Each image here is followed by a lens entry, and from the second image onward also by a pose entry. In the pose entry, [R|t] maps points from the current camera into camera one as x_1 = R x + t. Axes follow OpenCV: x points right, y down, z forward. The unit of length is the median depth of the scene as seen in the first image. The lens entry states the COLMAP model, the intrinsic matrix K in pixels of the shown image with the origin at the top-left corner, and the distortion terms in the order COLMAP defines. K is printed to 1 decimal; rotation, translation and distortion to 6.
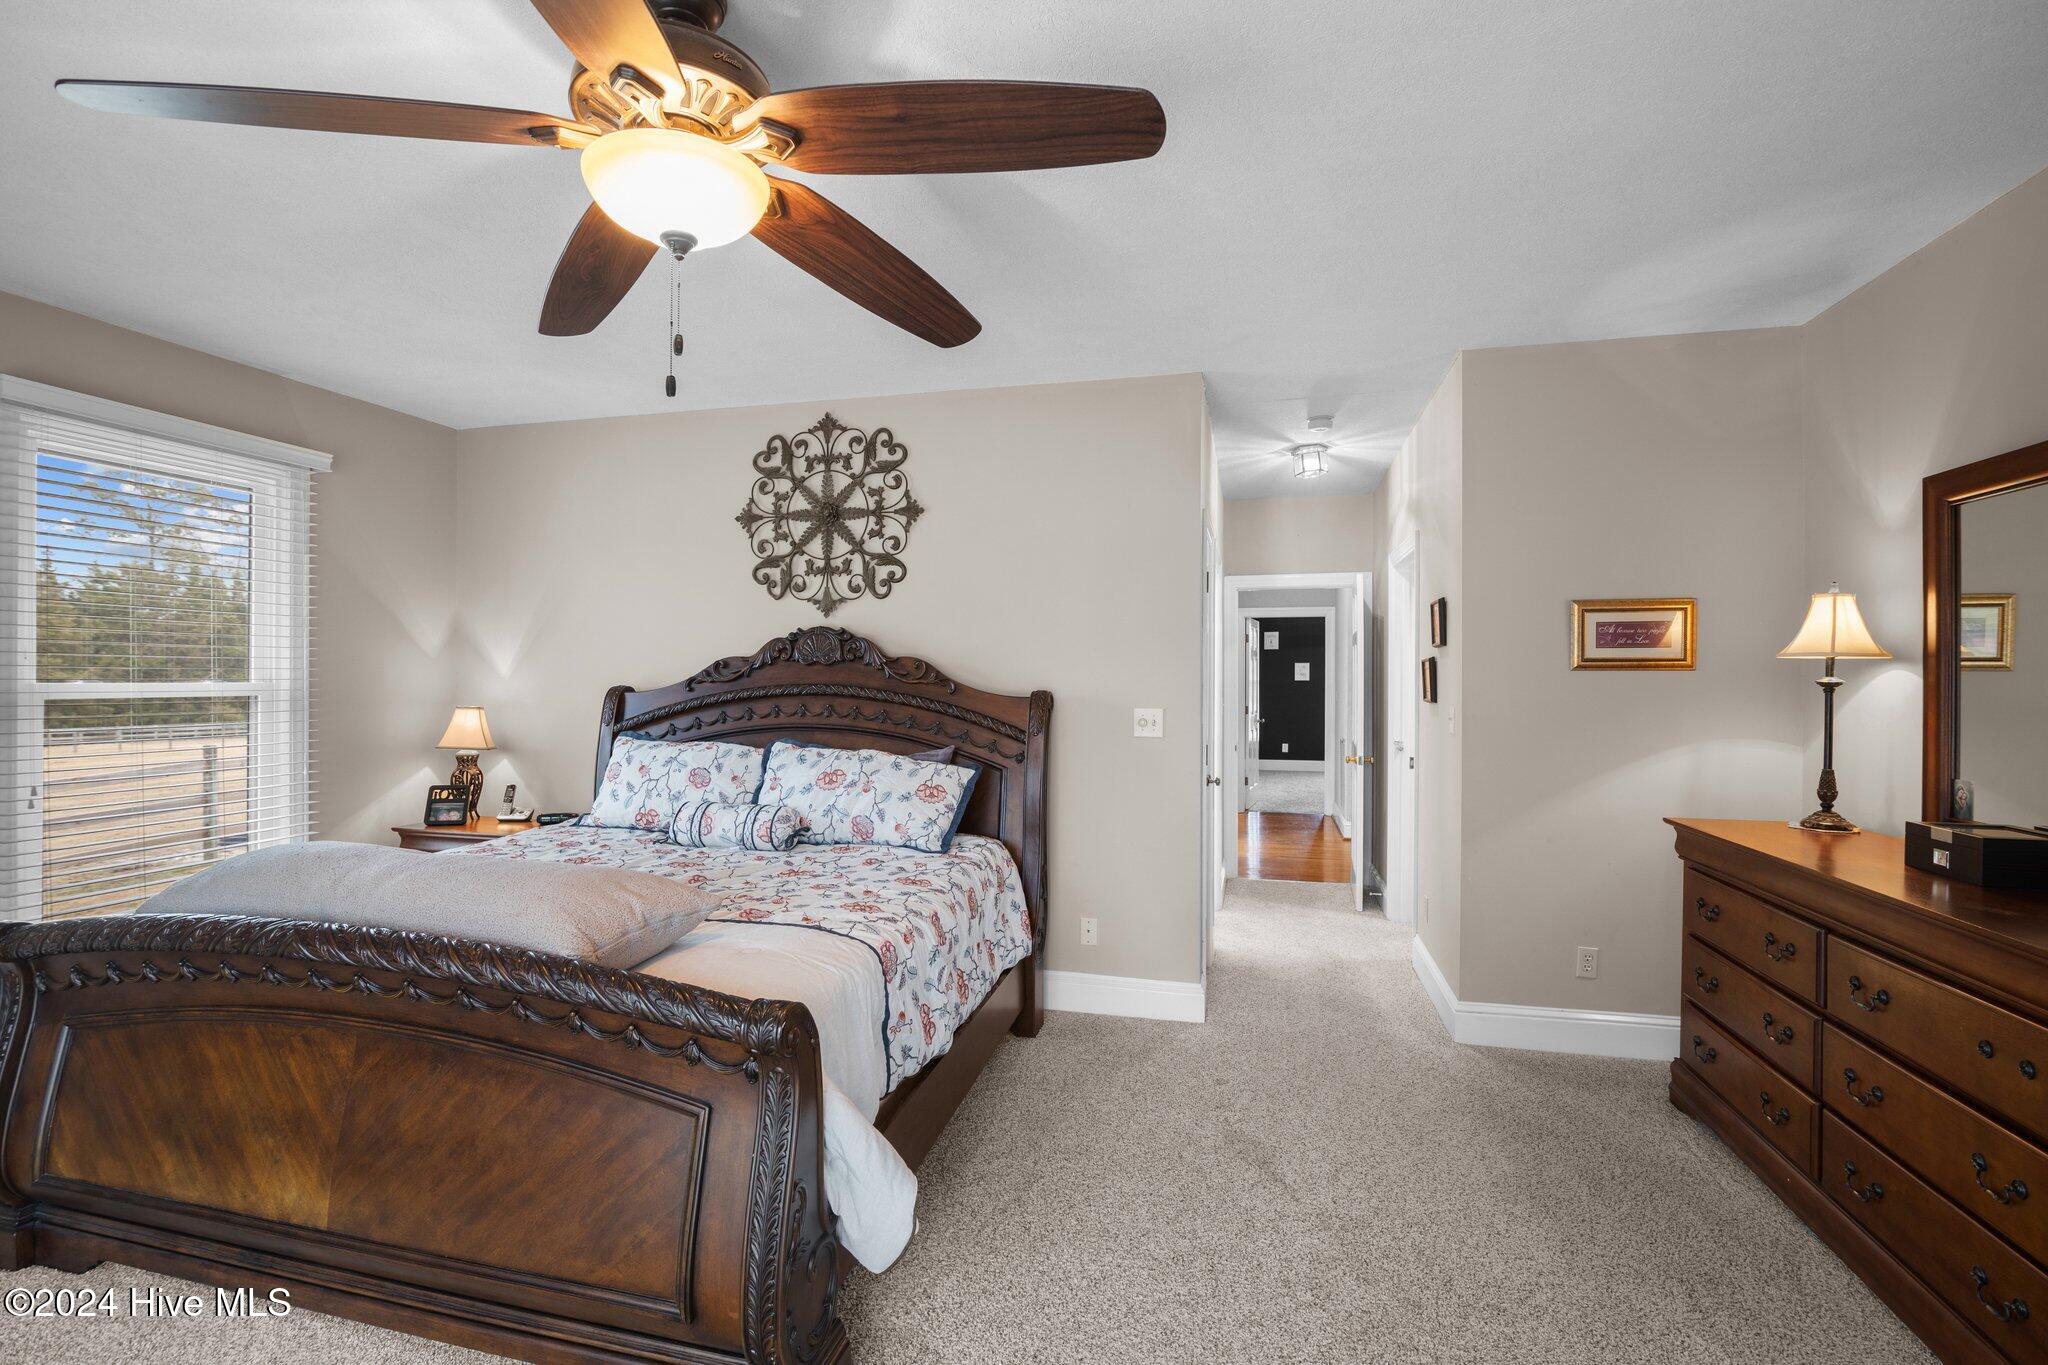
lens RADIAL K [[943.4, 0, 1017.6], [0, 943.4, 680.2], [0, 0, 1]] dist [-0.002100, -0.000222]
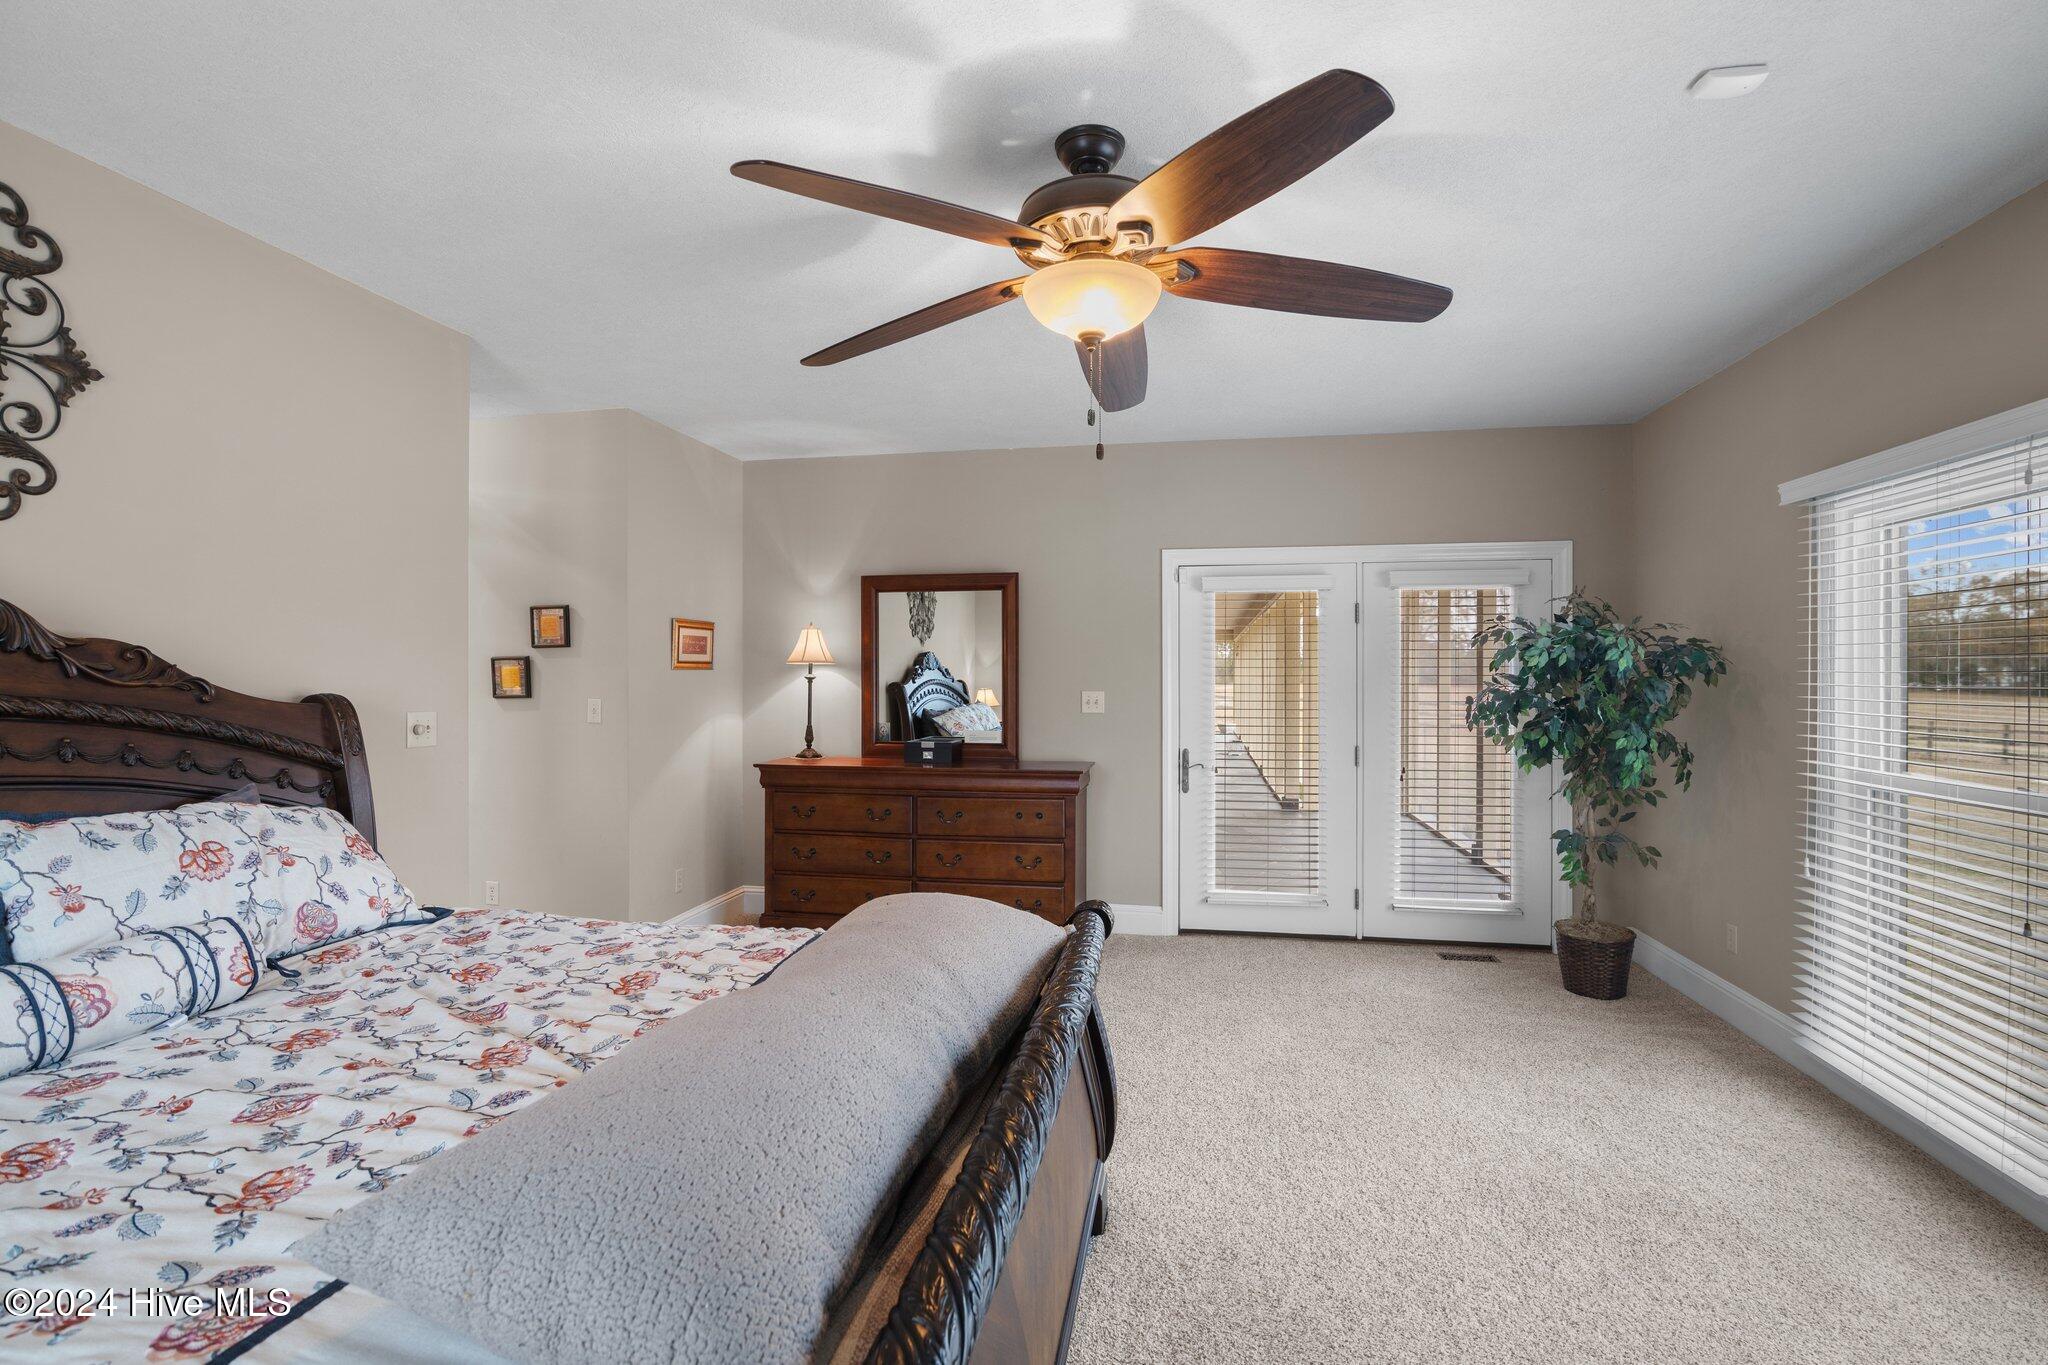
lens RADIAL K [[943.4, 0, 1022.5], [0, 943.4, 678.6], [0, 0, 1]] dist [-0.002100, -0.000222]
pose [[-0.056965, -0.006738, 0.998353, -0.693762], [0.001387, 0.999976, 0.006828, -0.004542], [-0.998375, 0.001774, -0.056954, 0.493442]]
